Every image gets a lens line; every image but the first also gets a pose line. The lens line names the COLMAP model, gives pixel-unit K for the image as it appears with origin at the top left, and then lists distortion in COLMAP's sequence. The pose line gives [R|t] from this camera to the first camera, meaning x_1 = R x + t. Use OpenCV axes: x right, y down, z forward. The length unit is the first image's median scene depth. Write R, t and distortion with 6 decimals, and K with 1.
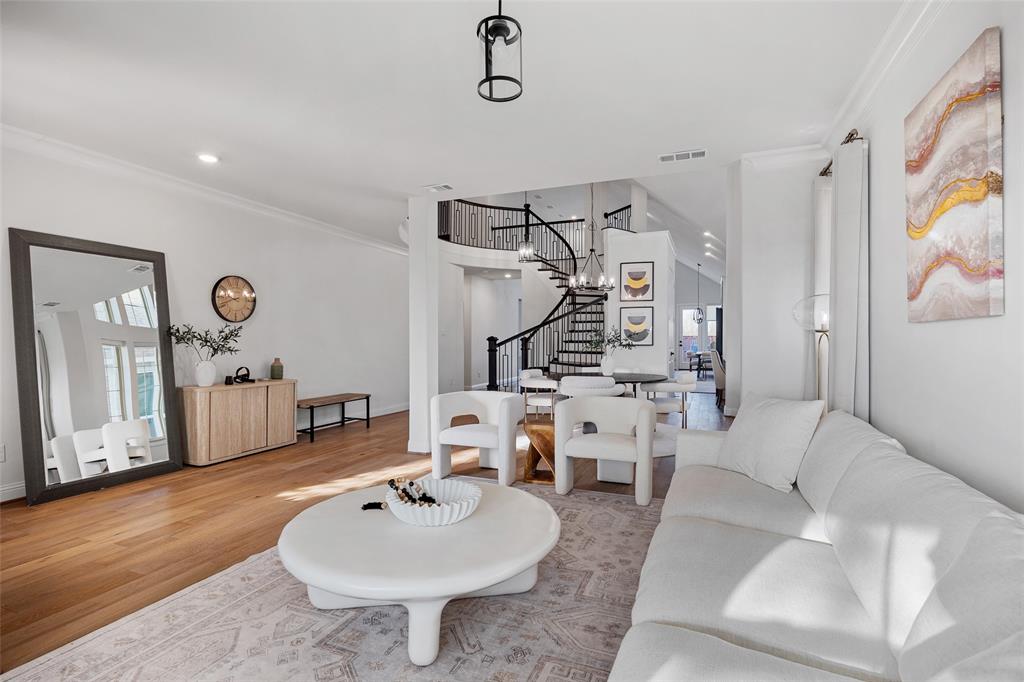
lens RADIAL K [[479.7, 0, 525.0], [0, 479.7, 337.1], [0, 0, 1]] dist [-0.012190, -0.000502]
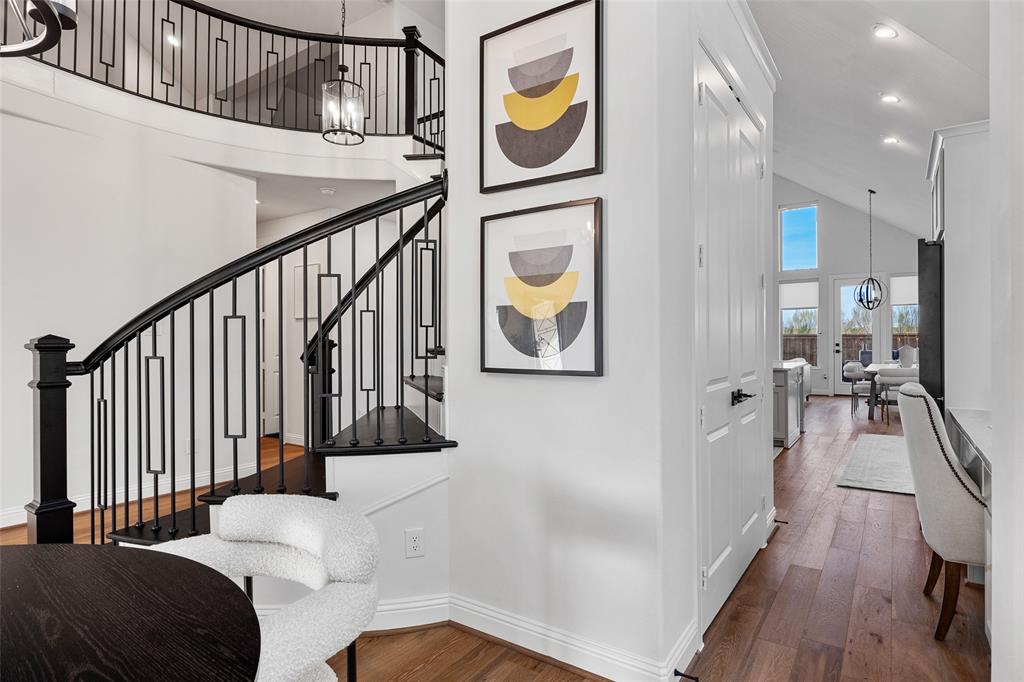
lens RADIAL K [[551.0, 0, 513.4], [0, 551.0, 340.9], [0, 0, 1]] dist [-0.003774, -0.000330]
pose [[0.970917, -0.000949, -0.239415, 0.216641], [0.001893, 0.999991, 0.003713, 0.000276], [0.239409, -0.004058, 0.970910, 0.557982]]
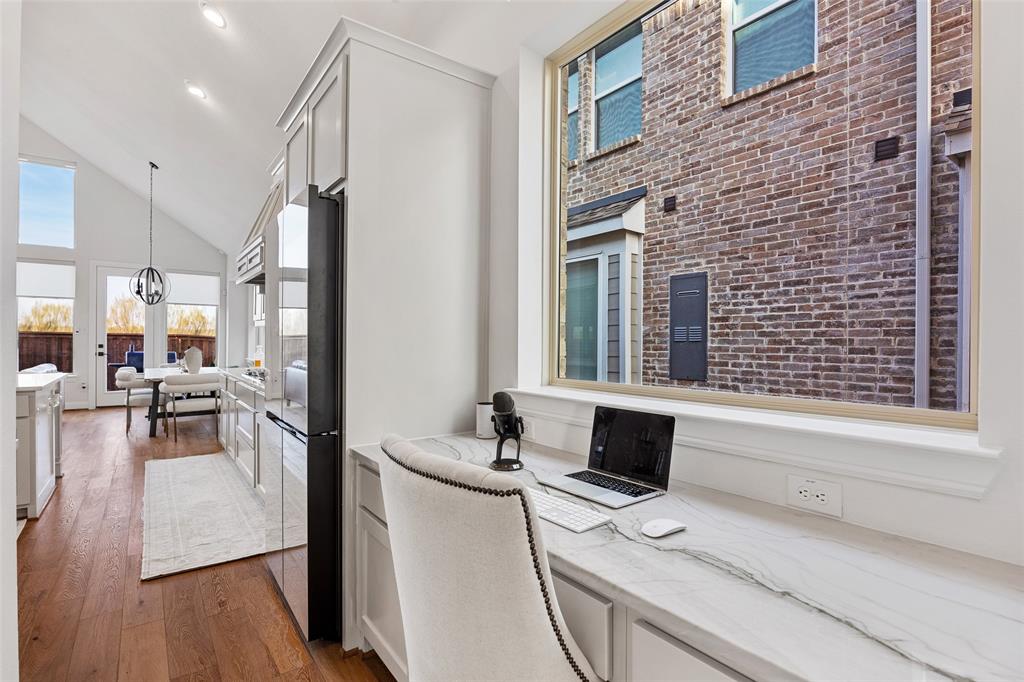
lens RADIAL K [[526.4, 0, 533.8], [0, 526.4, 348.4], [0, 0, 1]] dist [-0.004358, -0.000043]
pose [[0.543395, 0.006675, 0.839450, 0.253111], [-0.017691, 0.999837, 0.003501, 0.002204], [-0.839291, -0.016754, 0.543425, 0.760403]]
